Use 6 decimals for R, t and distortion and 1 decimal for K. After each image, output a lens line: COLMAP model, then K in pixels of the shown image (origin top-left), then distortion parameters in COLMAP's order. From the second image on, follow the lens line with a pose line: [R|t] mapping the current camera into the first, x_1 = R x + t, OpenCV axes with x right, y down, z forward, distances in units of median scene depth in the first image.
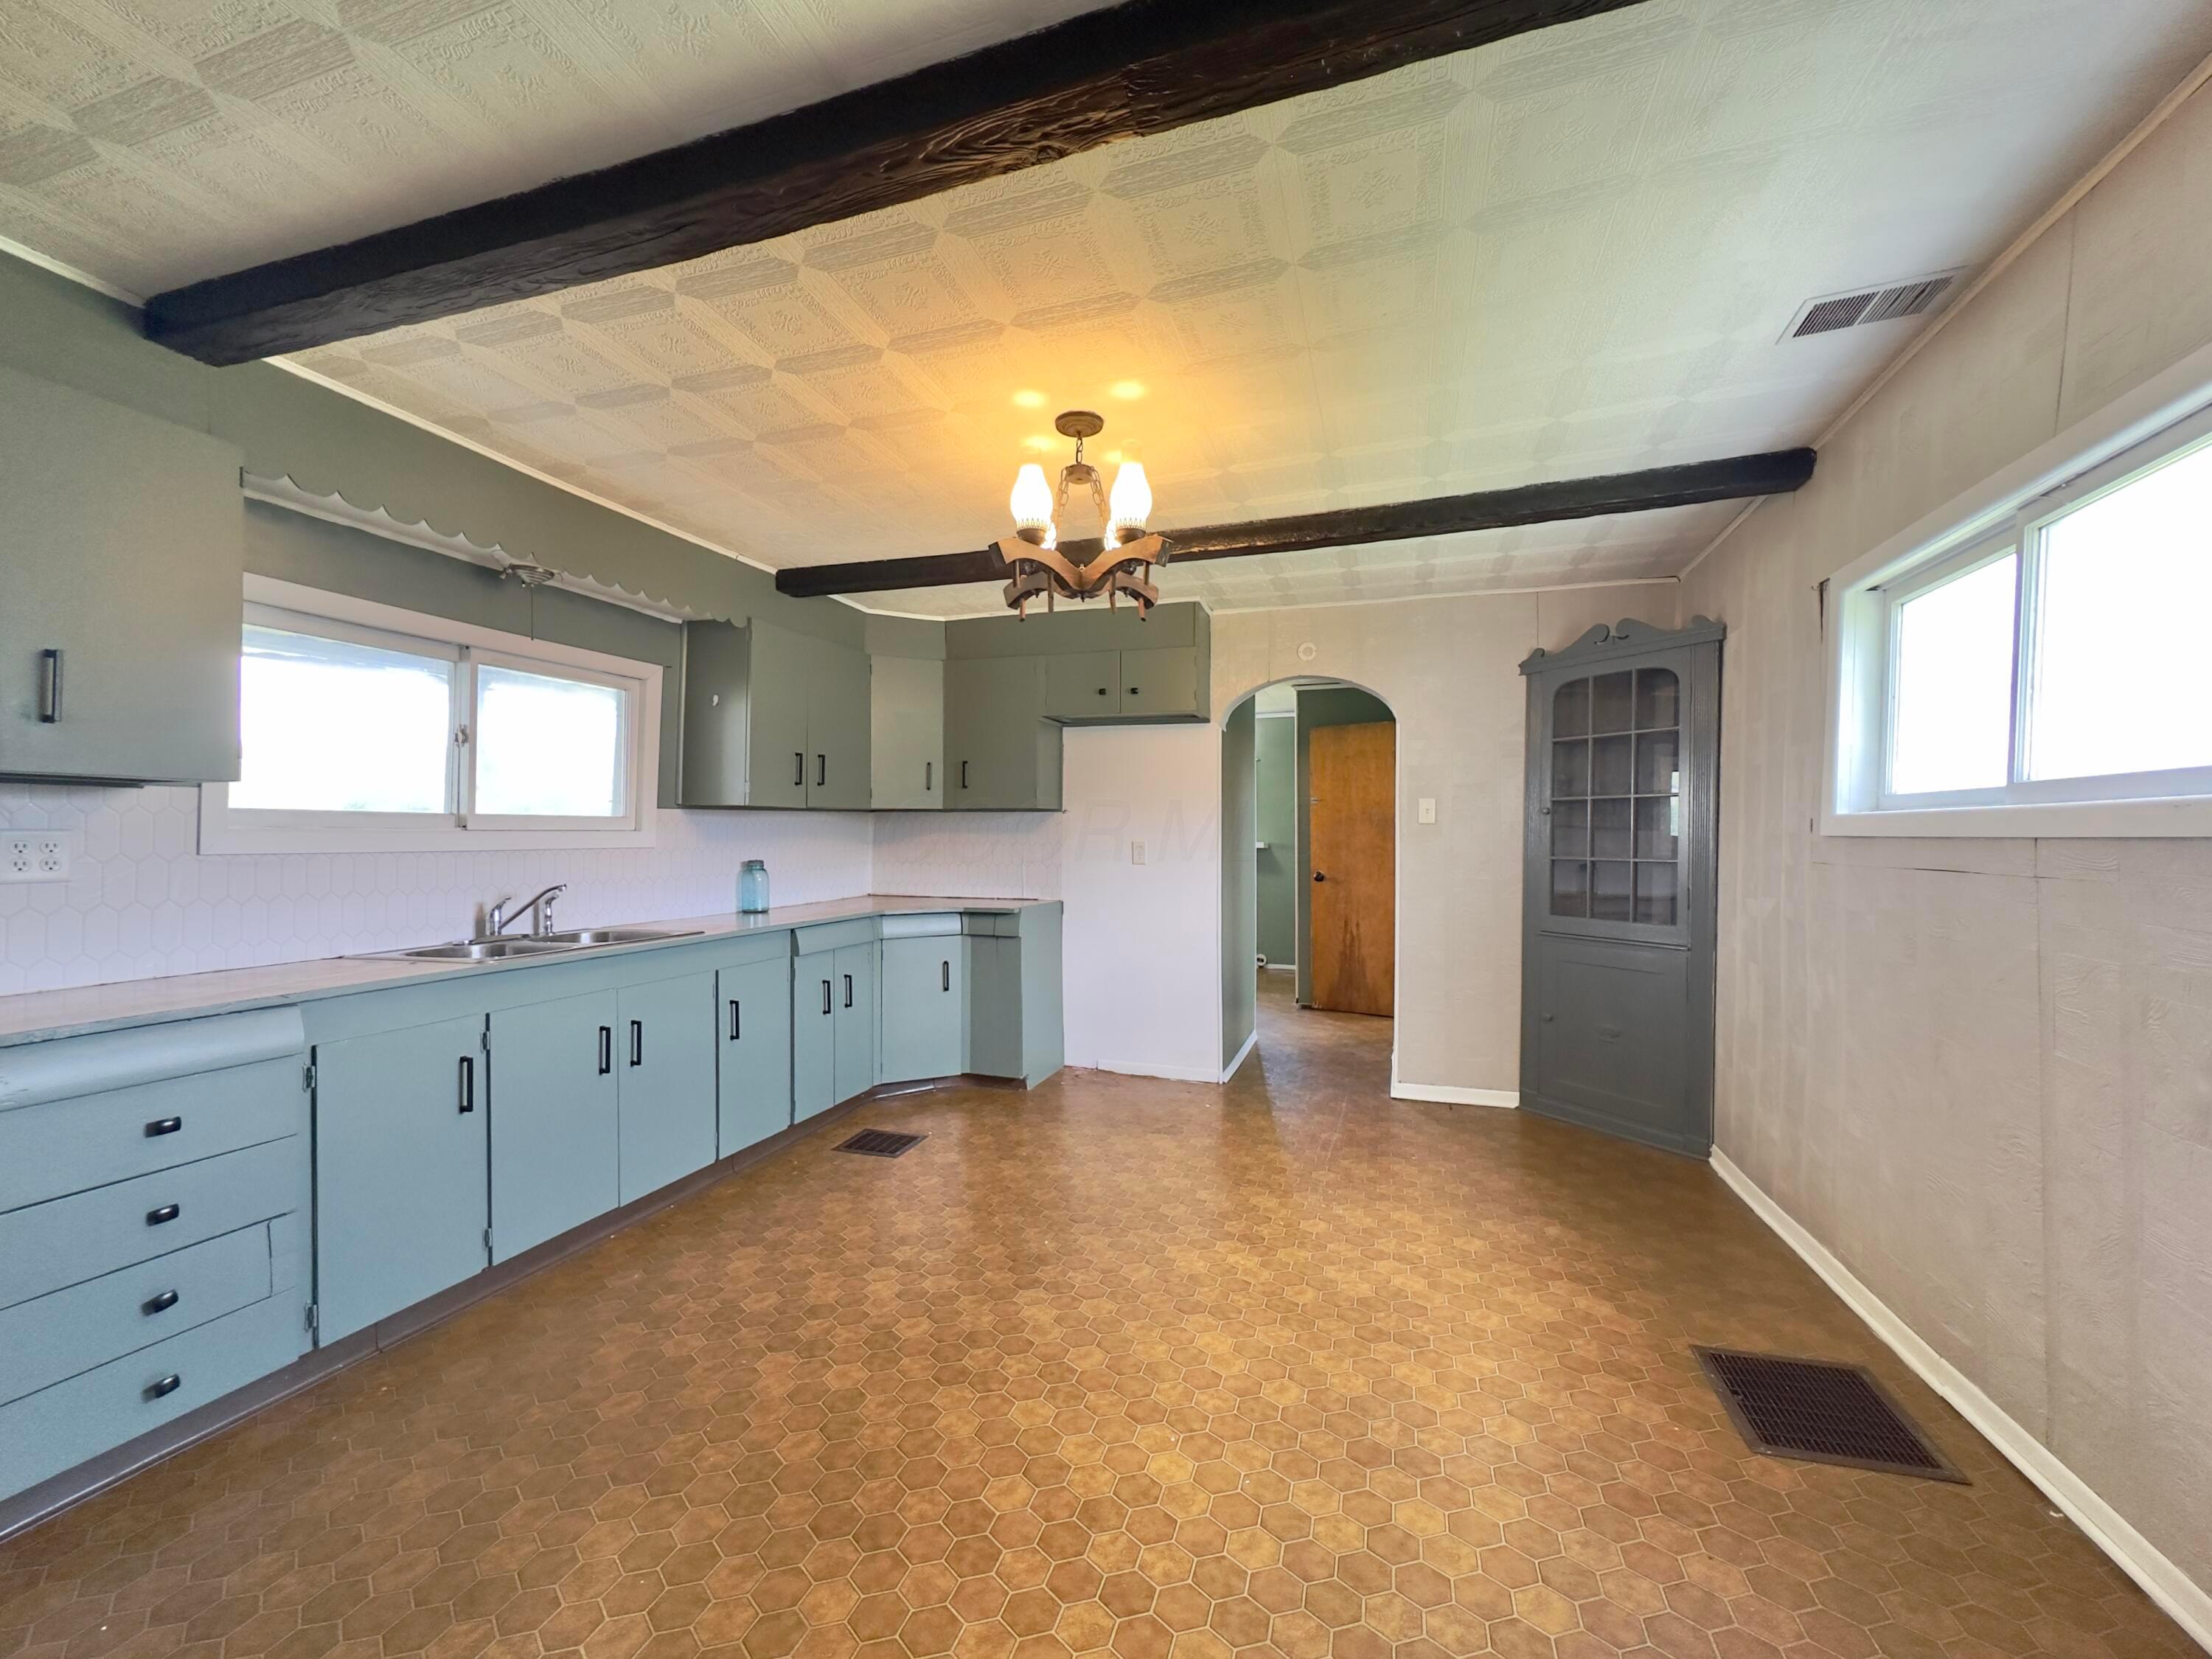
lens RADIAL K [[896.6, 0, 1104.3], [0, 896.6, 839.4], [0, 0, 1]] dist [0.000674, 0.000172]
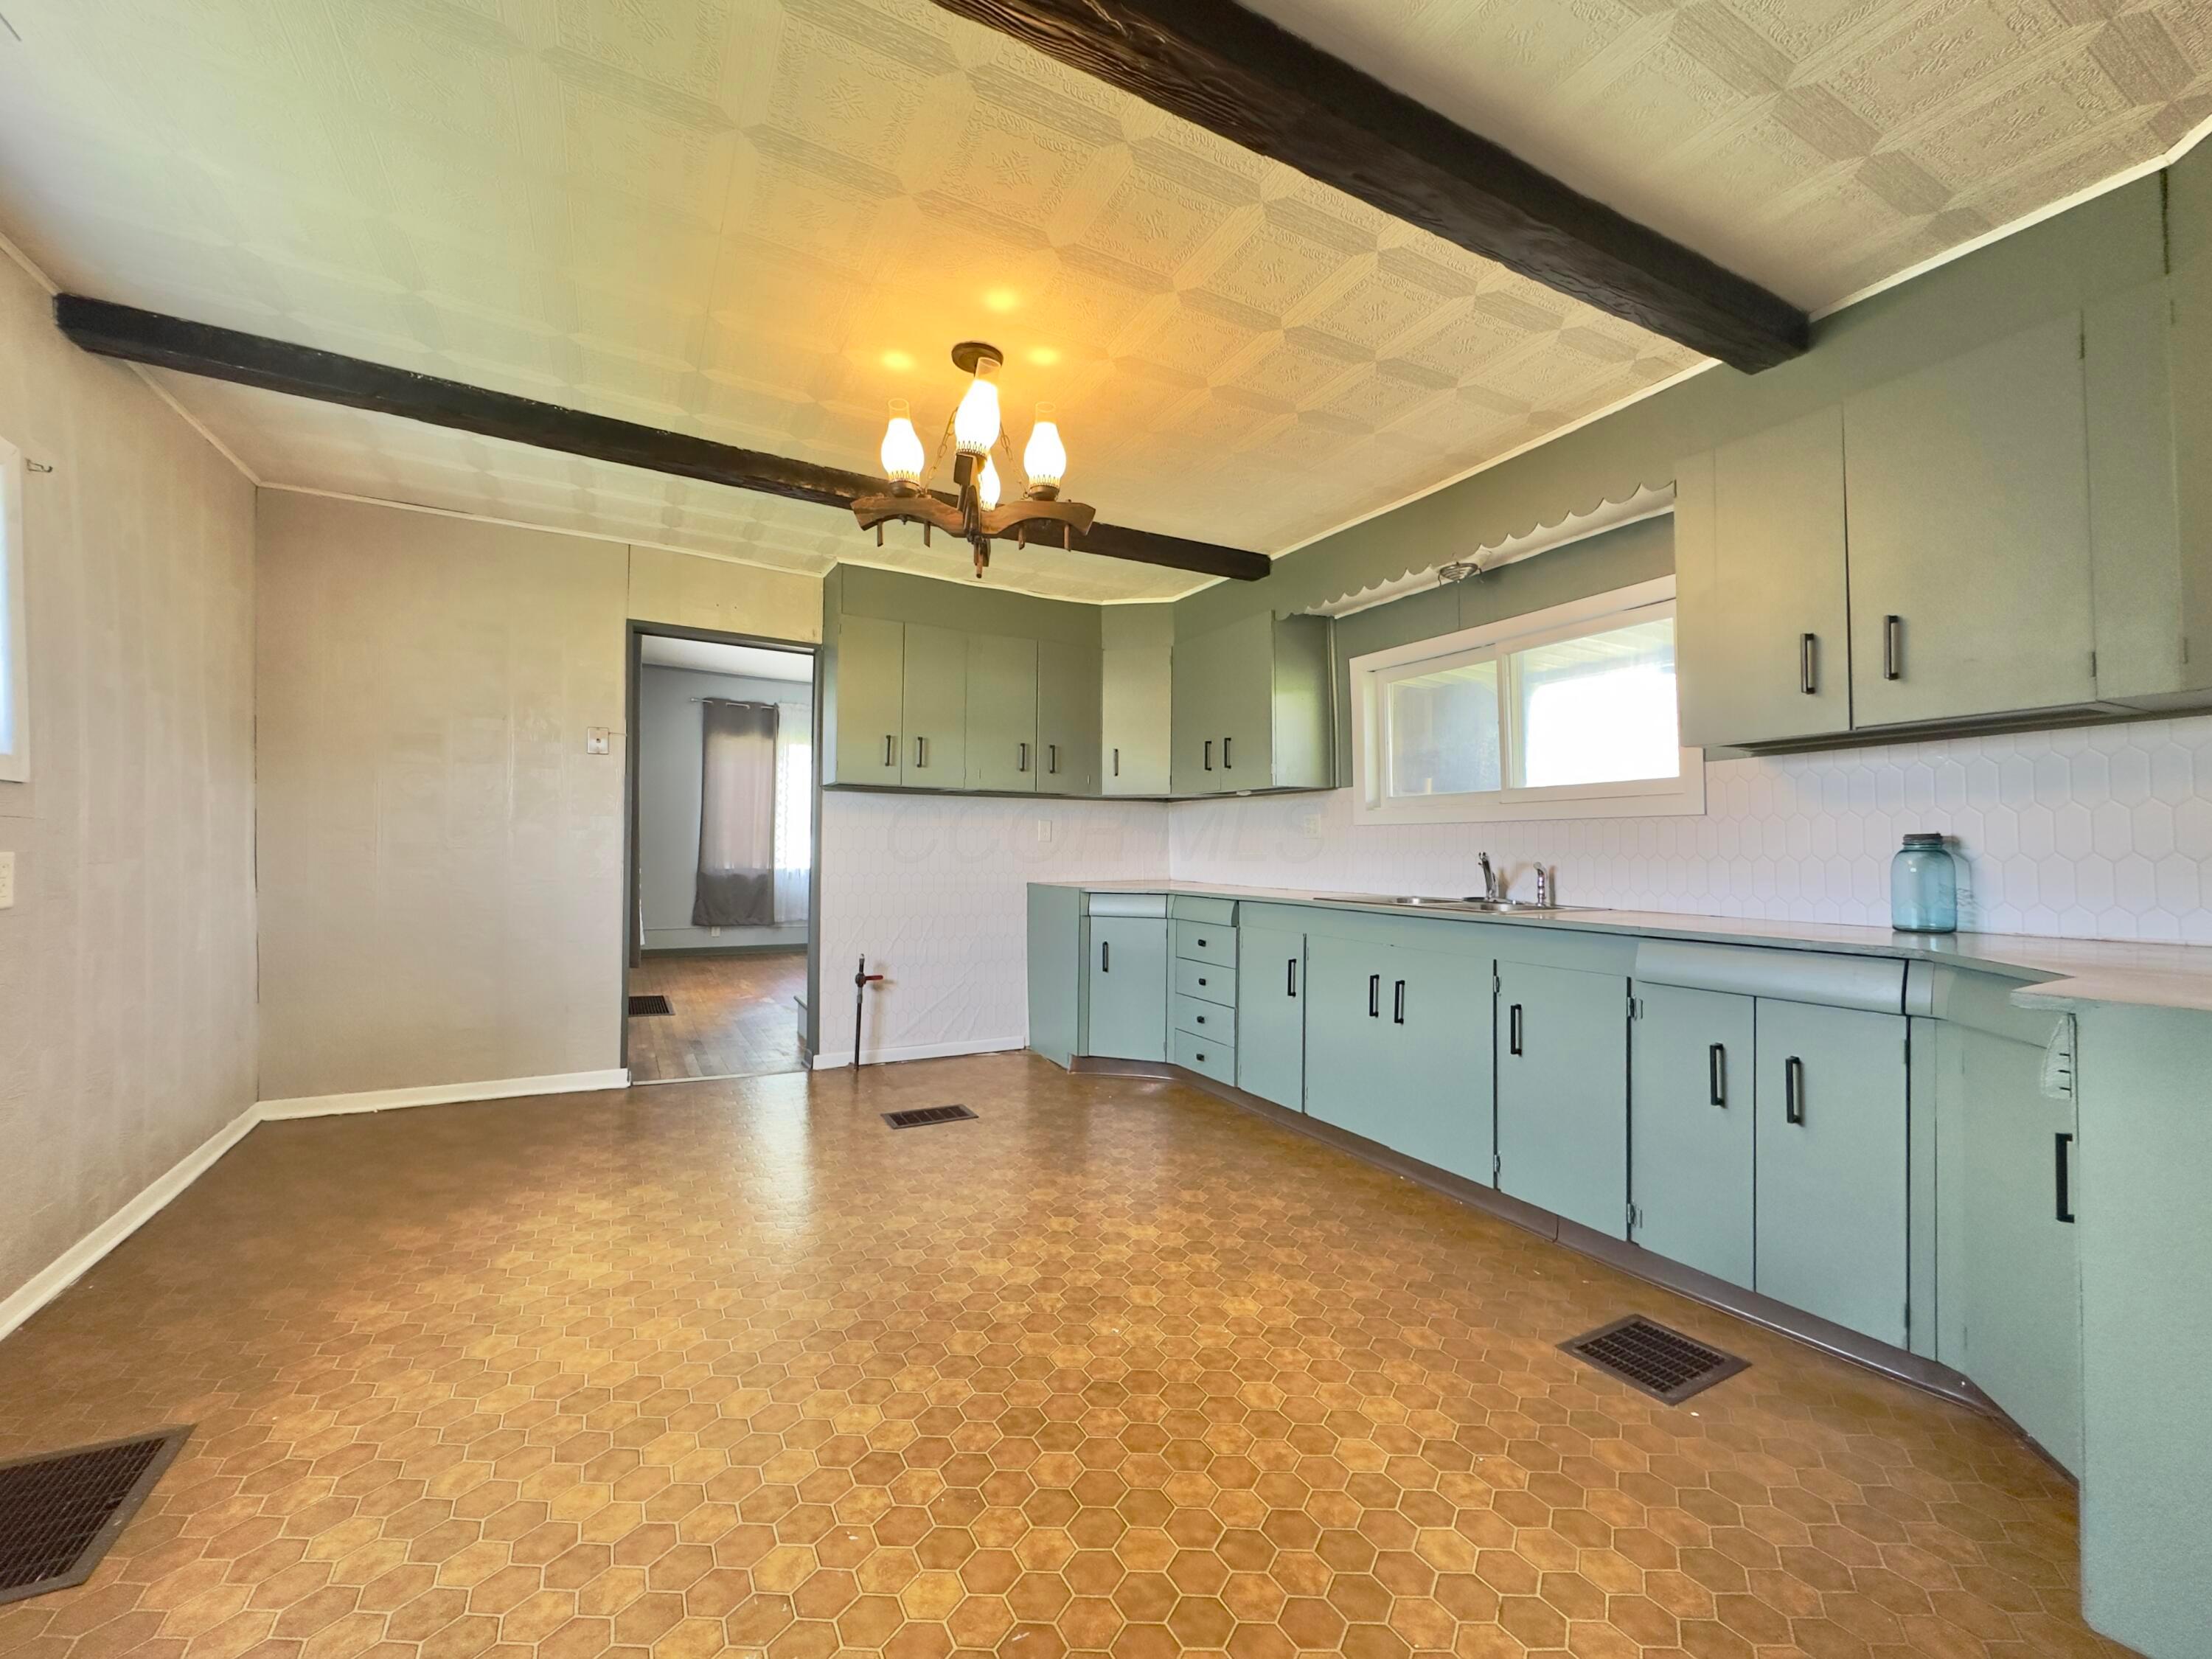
lens RADIAL K [[896.6, 0, 1105.8], [0, 896.6, 834.1], [0, 0, 1]] dist [0.000674, 0.000172]
pose [[-0.687149, -0.009274, -0.726458, 0.545485], [-0.001383, 0.999933, -0.011457, 0.050952], [0.726515, -0.006868, -0.687116, 1.691925]]
